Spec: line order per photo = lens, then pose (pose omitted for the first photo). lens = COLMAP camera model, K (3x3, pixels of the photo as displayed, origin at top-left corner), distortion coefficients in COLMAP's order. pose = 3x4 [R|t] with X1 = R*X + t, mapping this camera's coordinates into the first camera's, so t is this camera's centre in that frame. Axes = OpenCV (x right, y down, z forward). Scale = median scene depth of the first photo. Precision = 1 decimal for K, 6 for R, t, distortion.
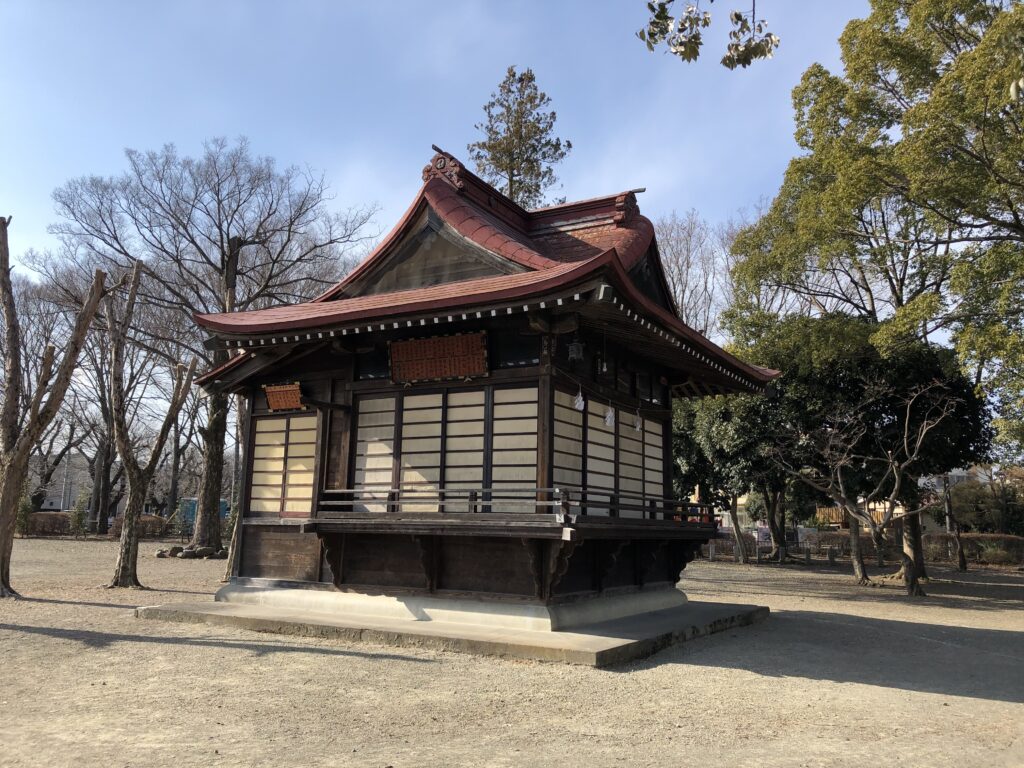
lens RADIAL K [[828.6, 0, 537.9], [0, 828.6, 379.6], [0, 0, 1]] dist [0.060932, -0.004655]
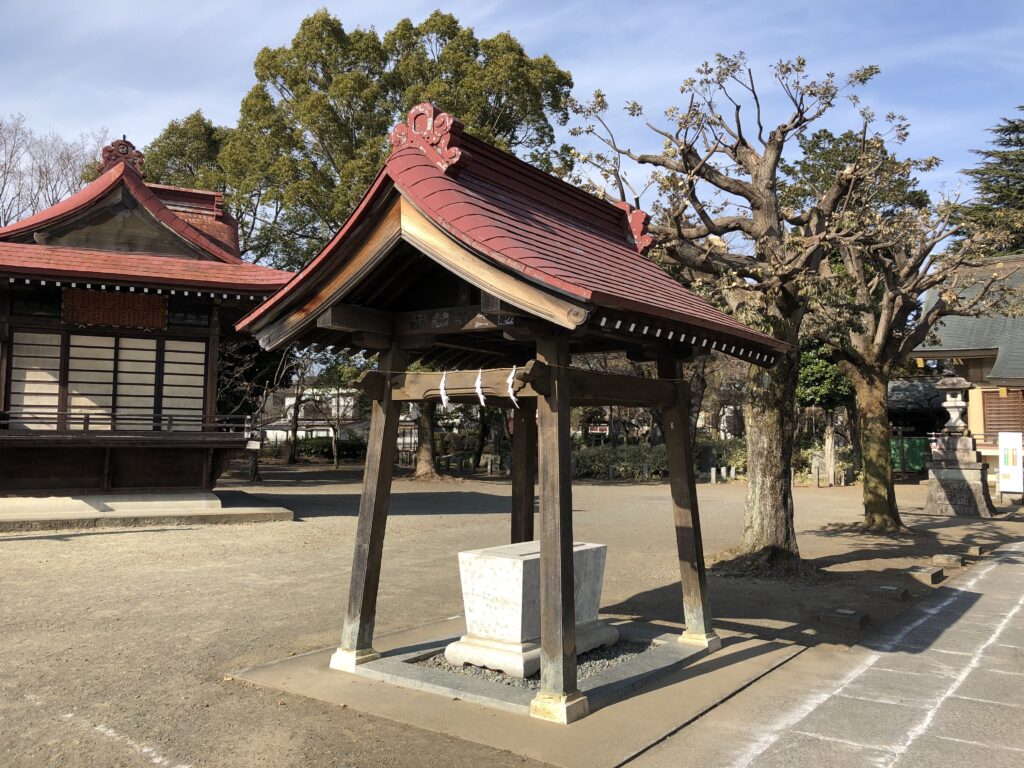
lens RADIAL K [[828.6, 0, 537.9], [0, 828.6, 379.6], [0, 0, 1]] dist [0.060932, -0.004655]
pose [[0.552274, 0.048660, 0.832241, -0.826588], [-0.142481, 0.989116, 0.036719, -0.058459], [-0.821397, -0.138858, 0.553196, -0.246321]]
